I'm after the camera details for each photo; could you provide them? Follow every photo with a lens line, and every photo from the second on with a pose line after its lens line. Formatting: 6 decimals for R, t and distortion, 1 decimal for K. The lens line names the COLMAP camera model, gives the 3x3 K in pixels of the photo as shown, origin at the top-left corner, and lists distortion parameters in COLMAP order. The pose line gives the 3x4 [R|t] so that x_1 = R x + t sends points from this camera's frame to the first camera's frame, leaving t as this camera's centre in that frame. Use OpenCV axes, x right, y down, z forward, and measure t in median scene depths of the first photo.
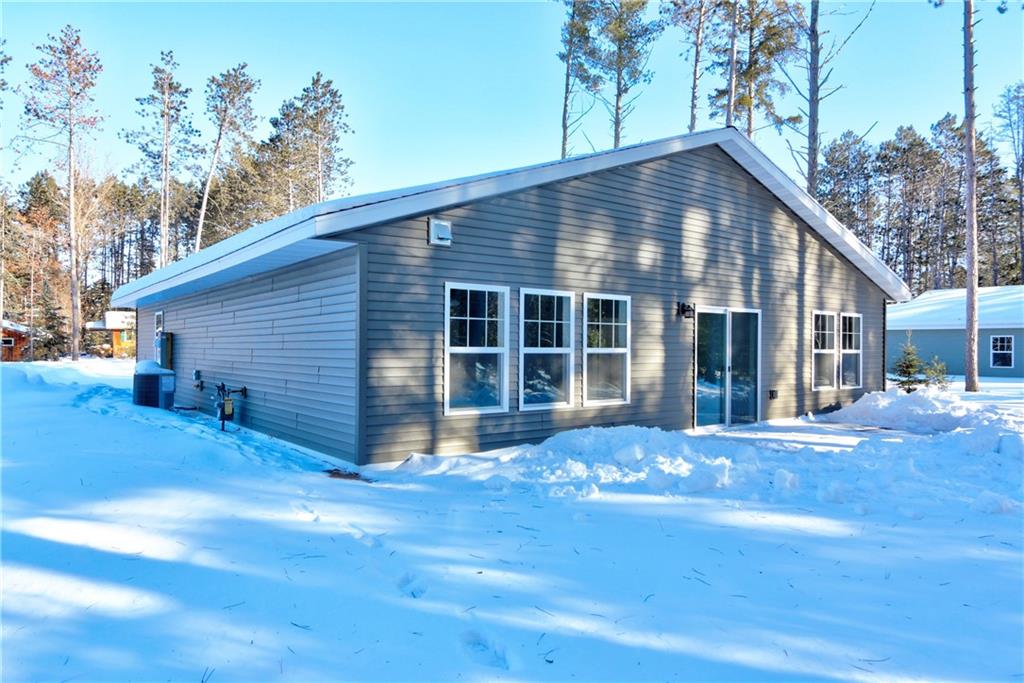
lens RADIAL K [[669.8, 0, 505.9], [0, 669.8, 345.7], [0, 0, 1]] dist [-0.024524, 0.001905]
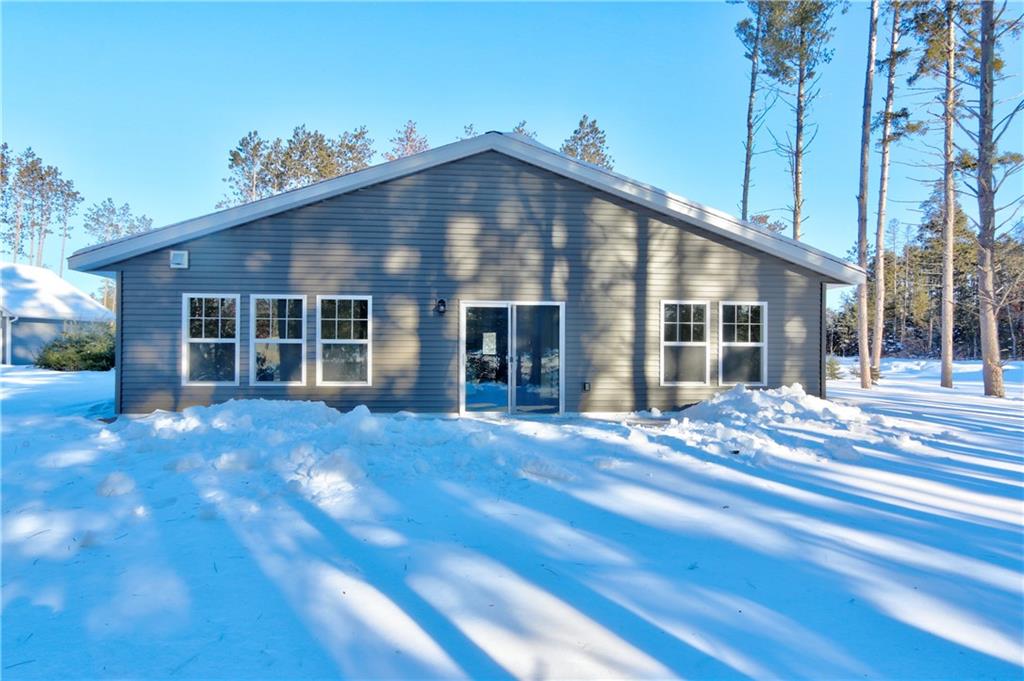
lens RADIAL K [[605.1, 0, 500.2], [0, 605.1, 350.6], [0, 0, 1]] dist [-0.017295, -0.000015]
pose [[0.848116, -0.003391, -0.529799, 0.887318], [0.001171, 0.999989, -0.004526, 0.026814], [0.529809, 0.003218, 0.848111, 0.192297]]
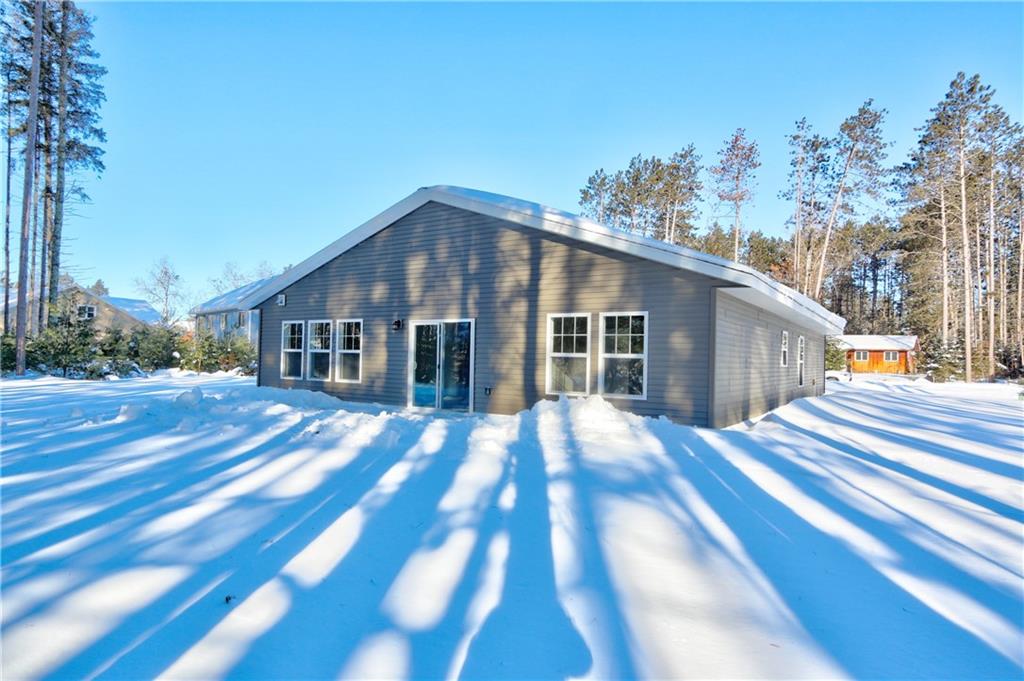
lens RADIAL K [[605.1, 0, 500.2], [0, 605.1, 350.6], [0, 0, 1]] dist [-0.017295, -0.000015]
pose [[0.315198, -0.016331, -0.948885, 1.612856], [-0.020235, 0.999509, -0.023924, 0.031758], [0.948810, 0.026742, 0.314713, 0.794902]]
